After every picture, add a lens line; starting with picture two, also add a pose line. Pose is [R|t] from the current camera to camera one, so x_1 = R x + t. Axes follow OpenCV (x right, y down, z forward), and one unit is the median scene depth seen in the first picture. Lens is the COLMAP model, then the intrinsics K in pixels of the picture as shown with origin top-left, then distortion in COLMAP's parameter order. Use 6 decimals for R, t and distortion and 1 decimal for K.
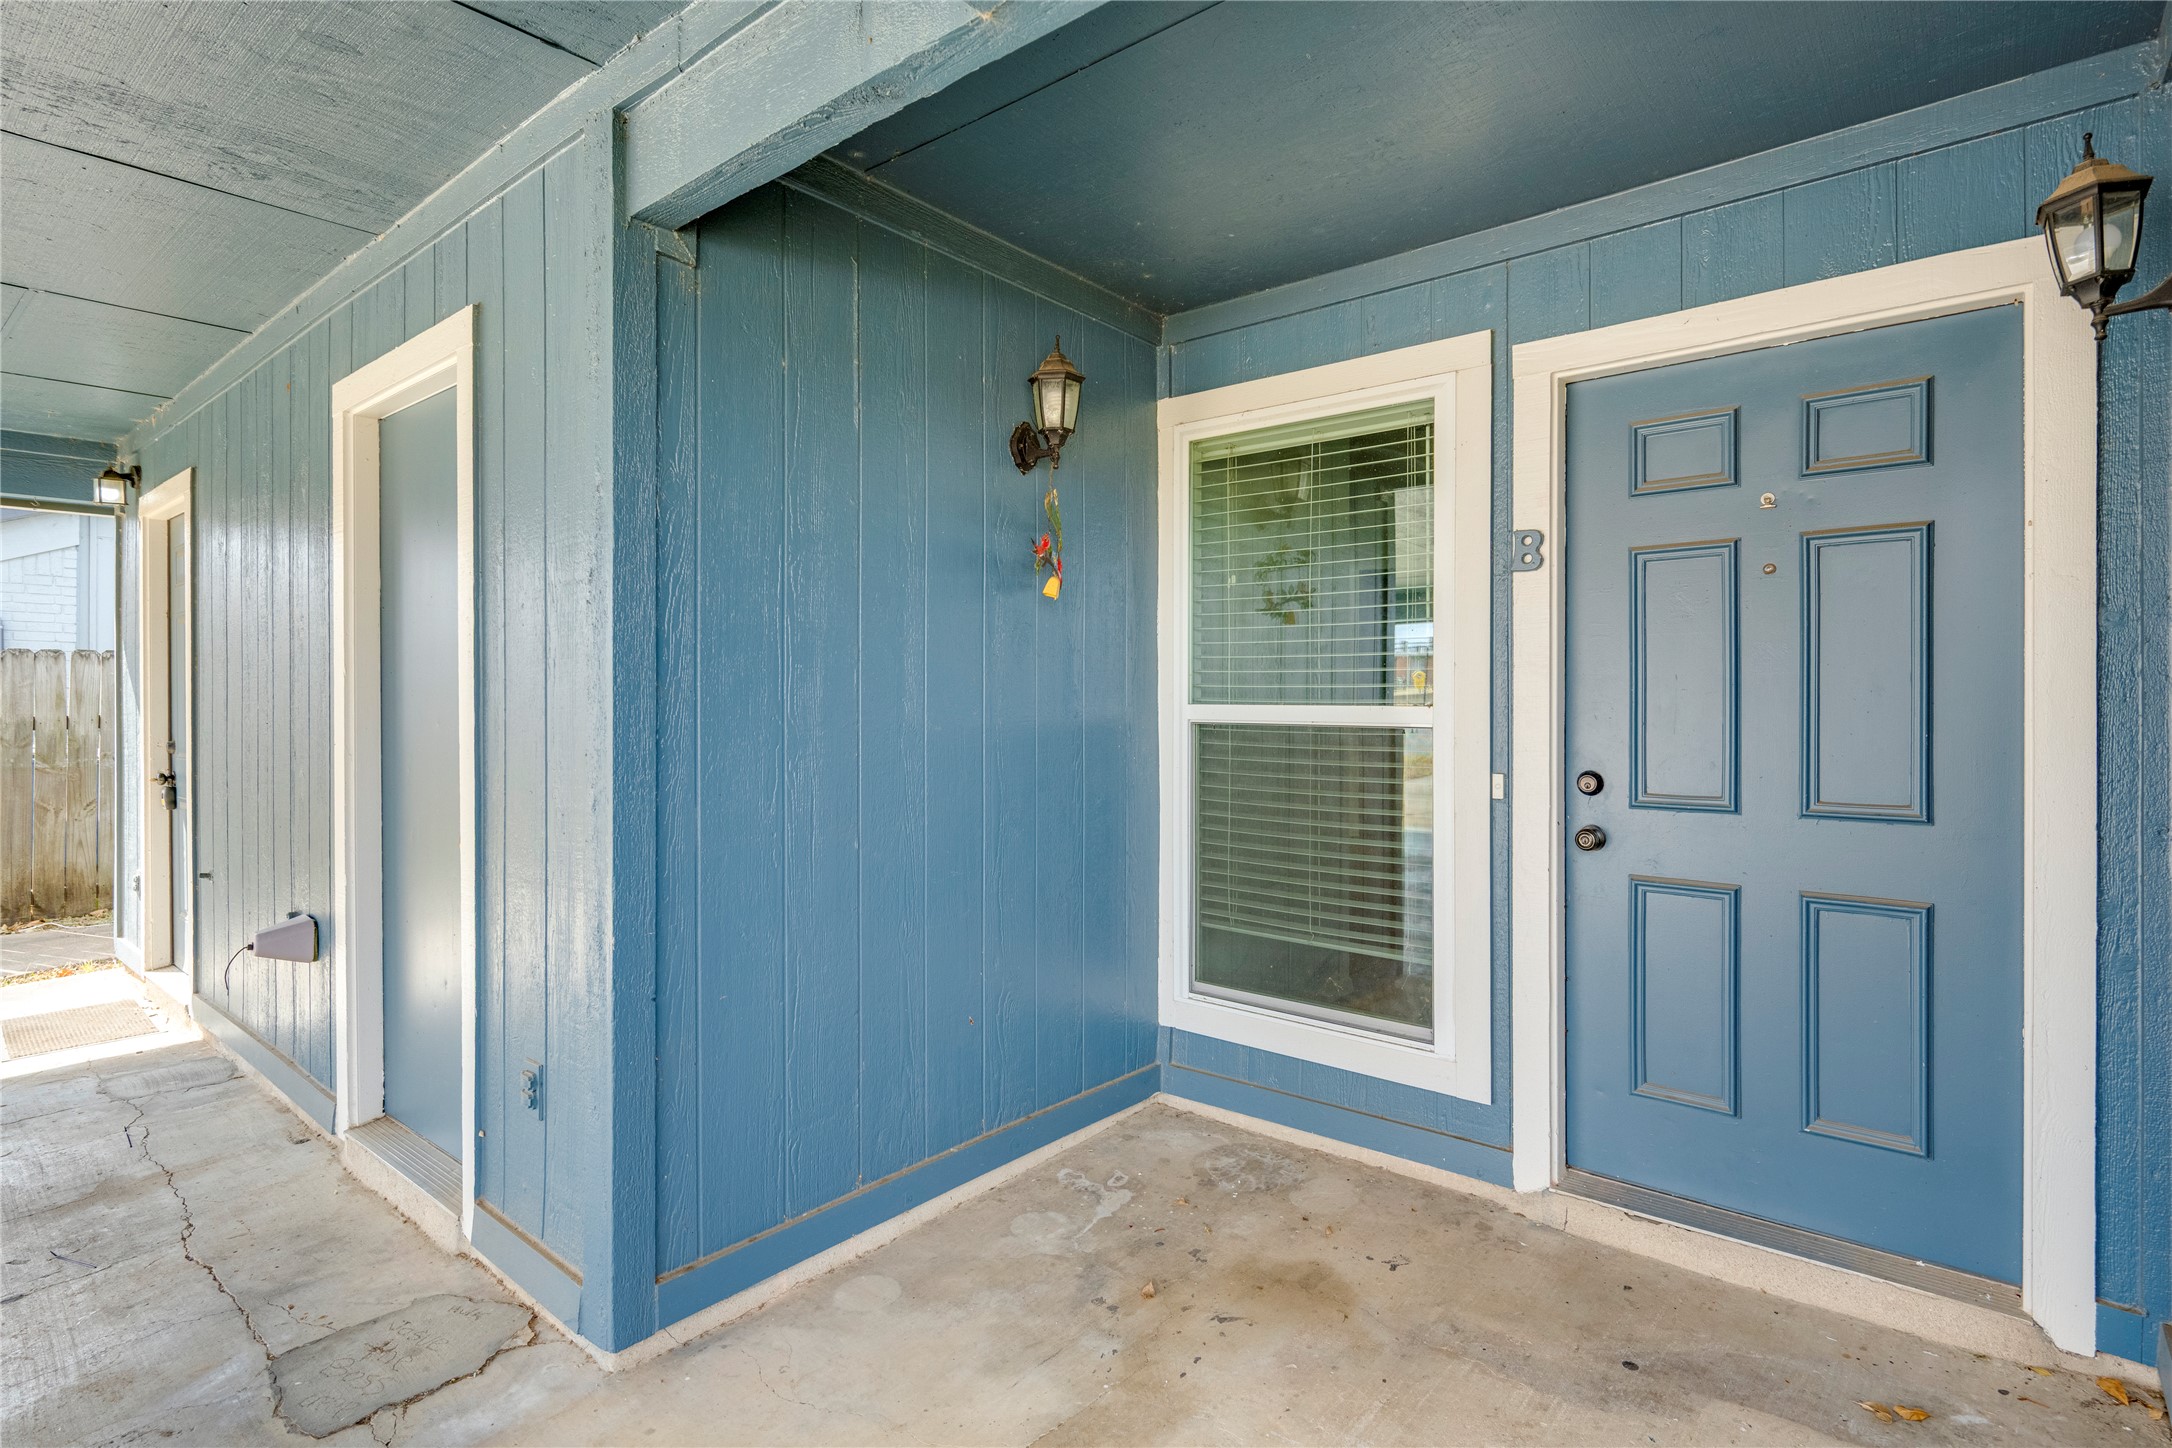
lens RADIAL K [[1071.0, 0, 1081.4], [0, 1071.0, 711.9], [0, 0, 1]] dist [0.000553, -0.001833]
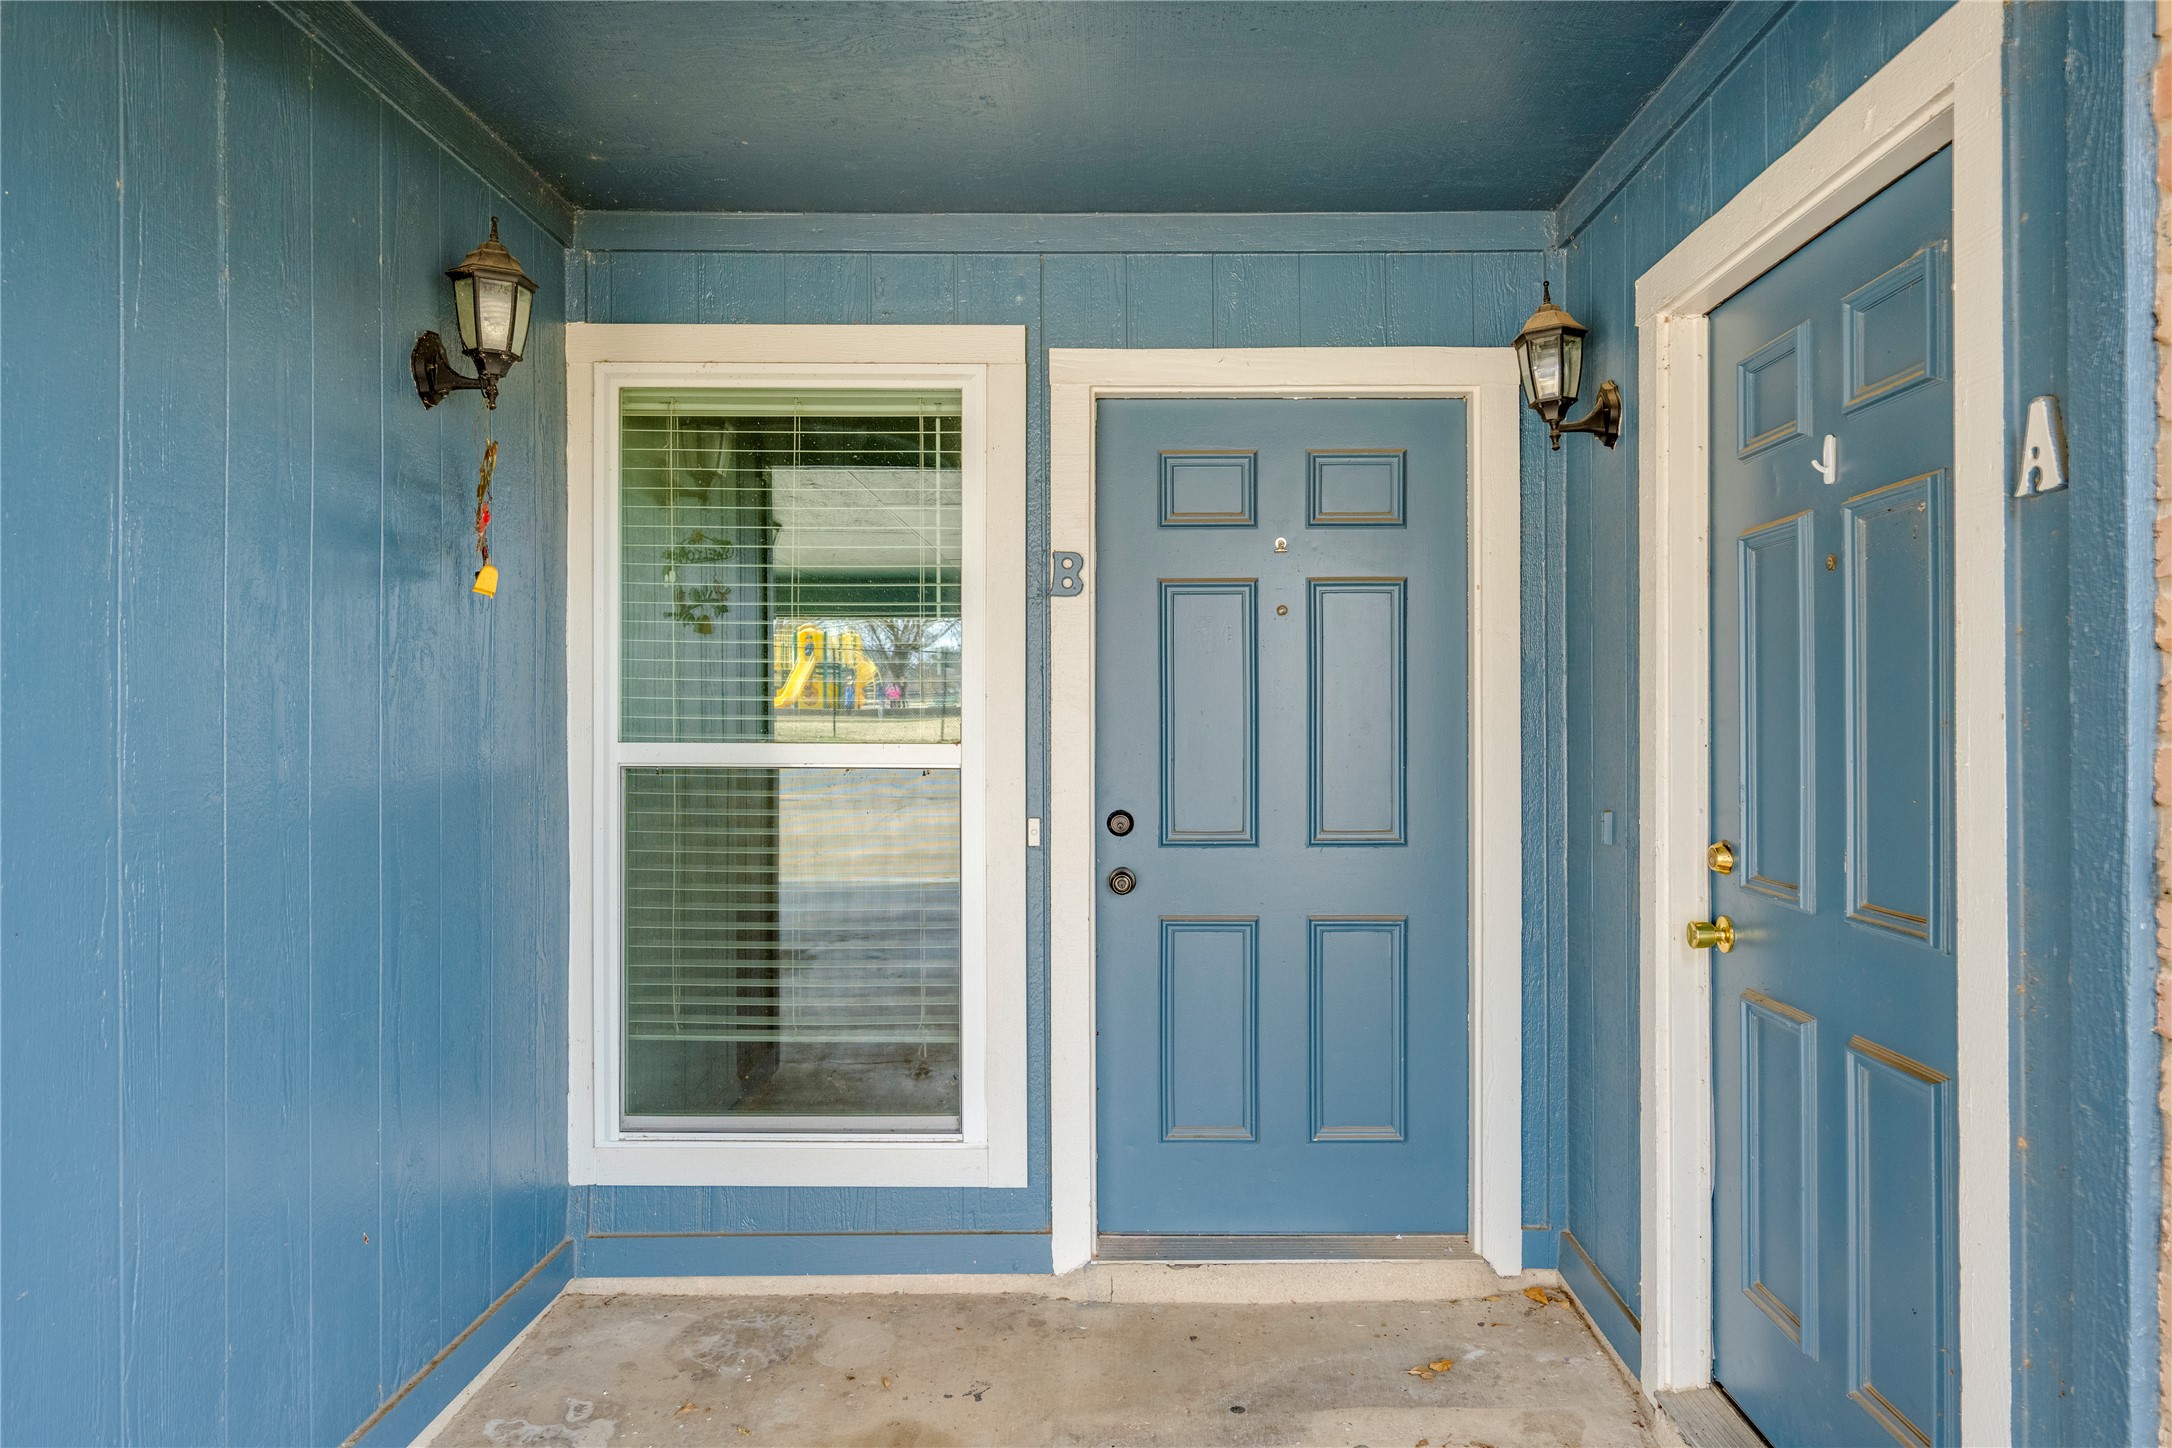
lens RADIAL K [[1362.8, 0, 1096.4], [0, 1362.8, 712.9], [0, 0, 1]] dist [-0.008850, -0.004731]
pose [[0.767531, -0.004420, 0.640997, -0.311541], [0.007555, 0.999969, -0.002150, -0.028476], [-0.640968, 0.006493, 0.767540, 0.086149]]
